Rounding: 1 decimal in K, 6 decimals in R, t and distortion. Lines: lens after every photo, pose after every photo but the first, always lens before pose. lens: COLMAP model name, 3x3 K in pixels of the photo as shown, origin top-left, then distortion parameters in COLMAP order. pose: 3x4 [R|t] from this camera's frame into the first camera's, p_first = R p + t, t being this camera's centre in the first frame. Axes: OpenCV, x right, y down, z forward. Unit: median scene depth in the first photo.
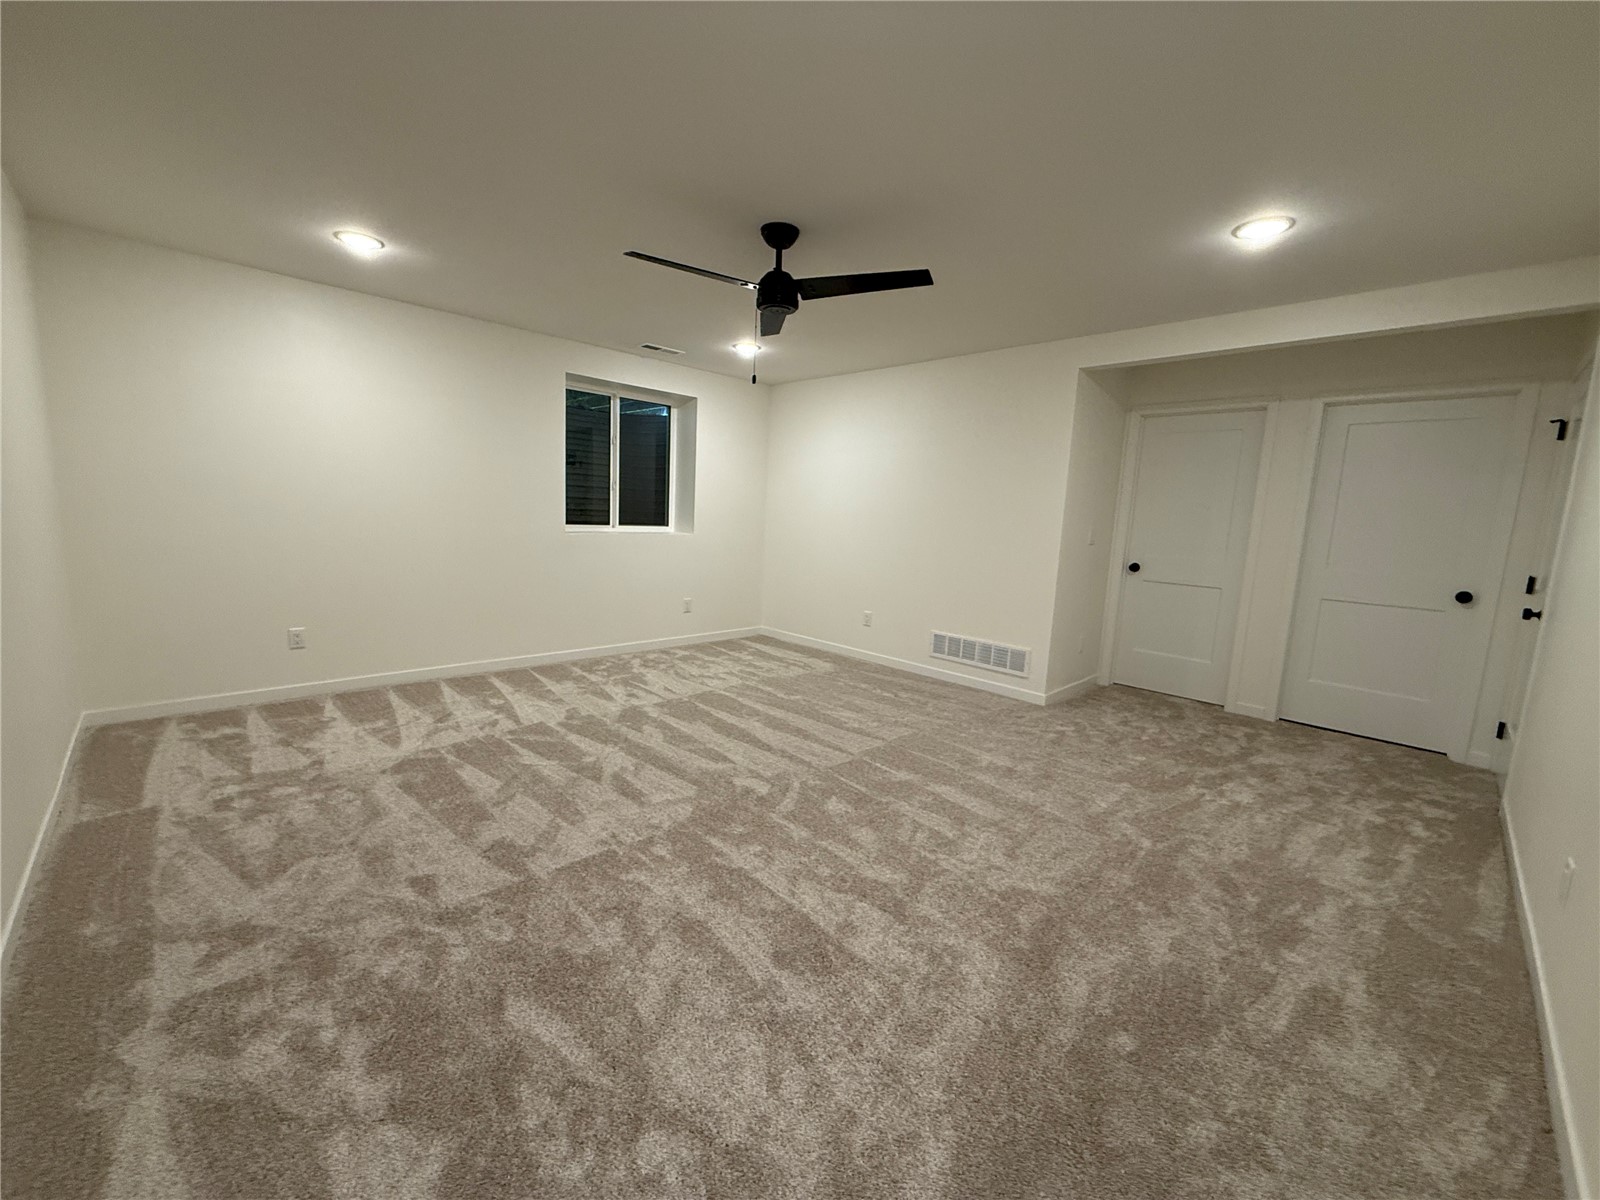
lens RADIAL K [[639.3, 0, 792.4], [0, 639.3, 602.4], [0, 0, 1]] dist [0.008125, 0.000216]
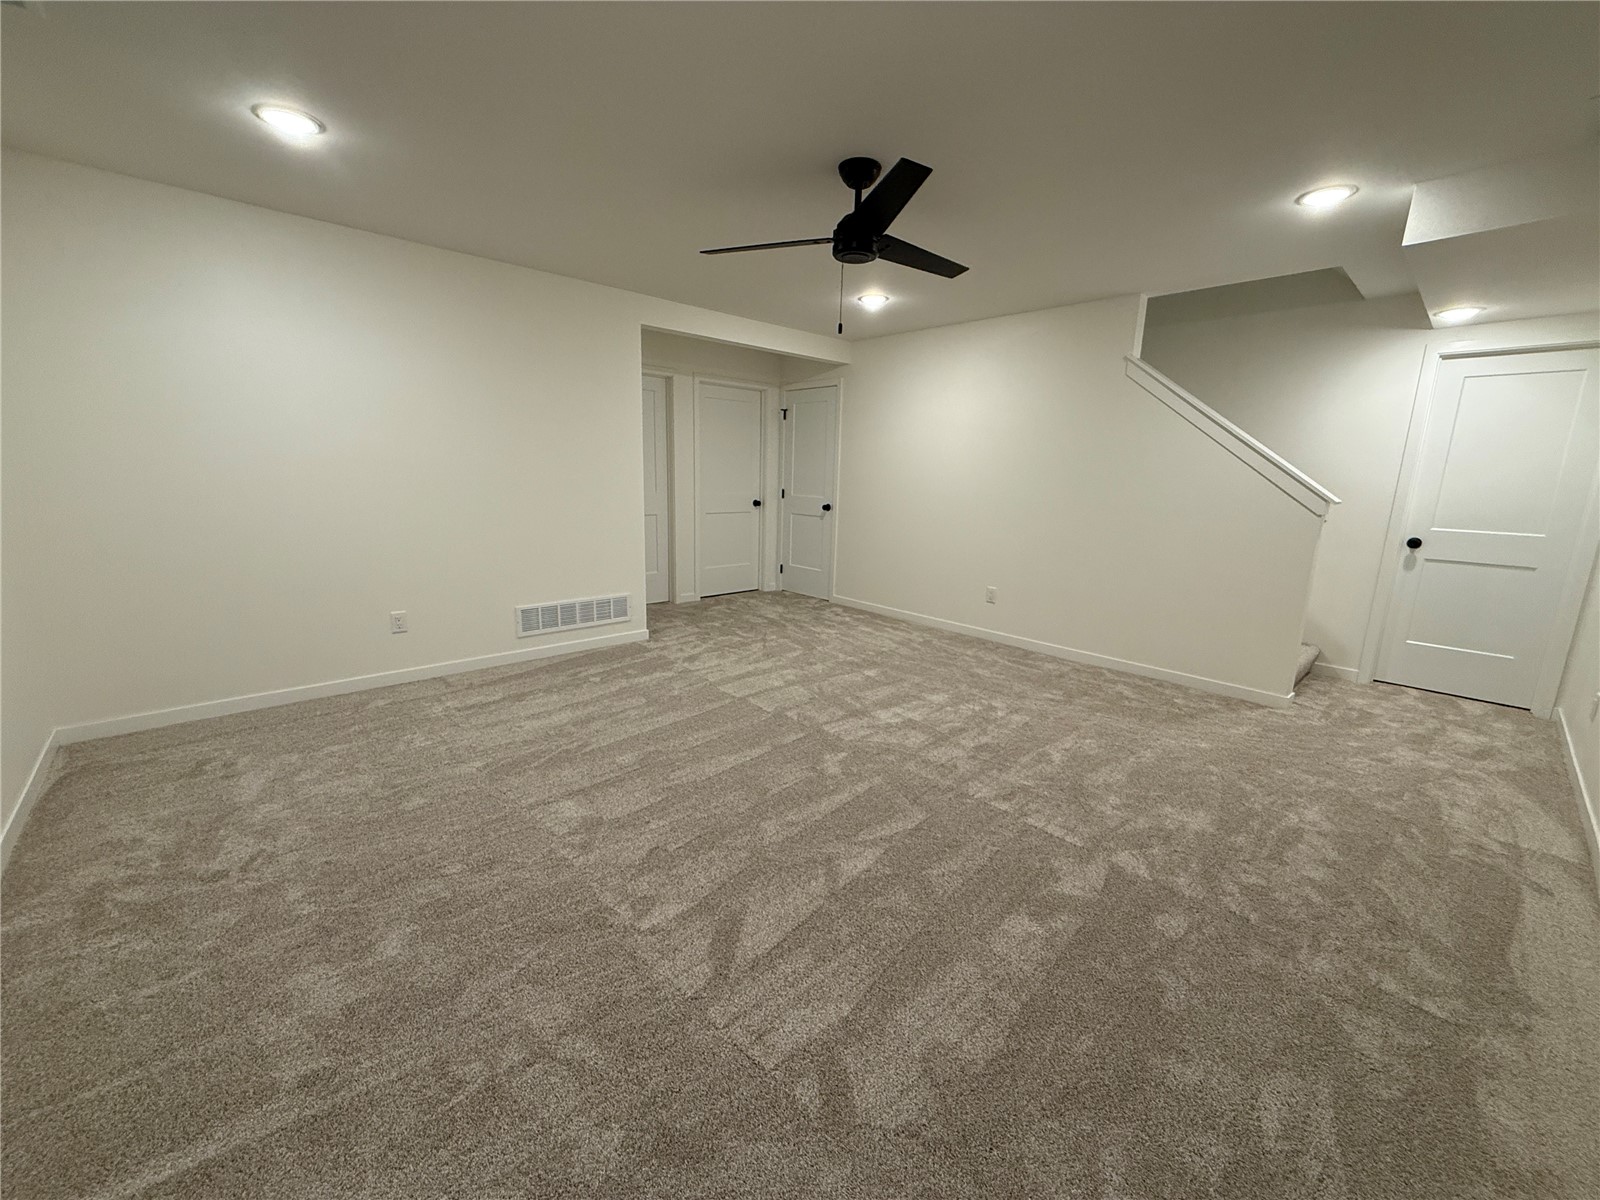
lens RADIAL K [[639.3, 0, 792.6], [0, 639.3, 596.7], [0, 0, 1]] dist [0.008125, 0.000216]
pose [[0.026364, -0.239299, 0.970588, -0.620161], [0.120010, 0.964661, 0.234578, -0.130221], [-0.992423, 0.110296, 0.054151, 0.659682]]
